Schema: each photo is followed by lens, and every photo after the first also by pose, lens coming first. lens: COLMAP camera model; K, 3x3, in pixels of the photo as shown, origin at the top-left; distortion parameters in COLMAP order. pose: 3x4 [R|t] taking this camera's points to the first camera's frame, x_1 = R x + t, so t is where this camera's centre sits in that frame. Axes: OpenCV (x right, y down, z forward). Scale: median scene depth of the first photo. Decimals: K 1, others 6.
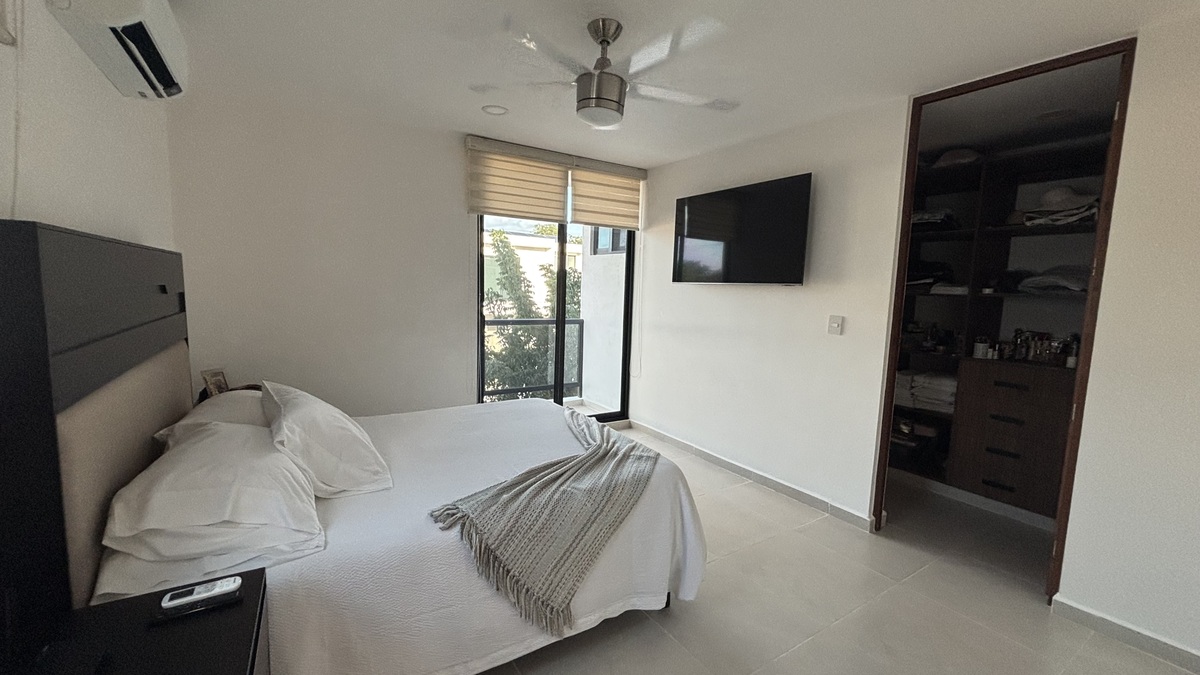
lens RADIAL K [[480.8, 0, 600.5], [0, 480.8, 340.9], [0, 0, 1]] dist [0.000451, 0.000908]
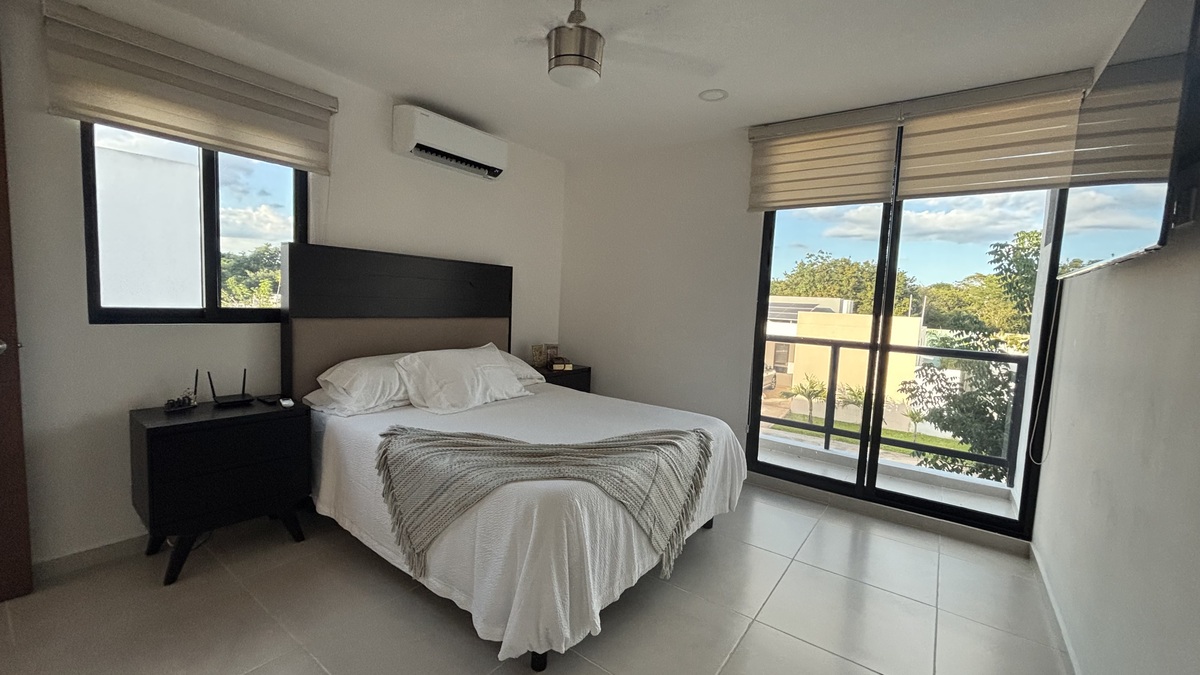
lens RADIAL K [[480.8, 0, 601.1], [0, 480.8, 336.5], [0, 0, 1]] dist [0.000451, 0.000908]
pose [[0.357140, 0.064295, -0.931835, 0.506702], [-0.139176, 0.990154, 0.014977, -0.003221], [0.923624, 0.124340, 0.362572, 0.440494]]
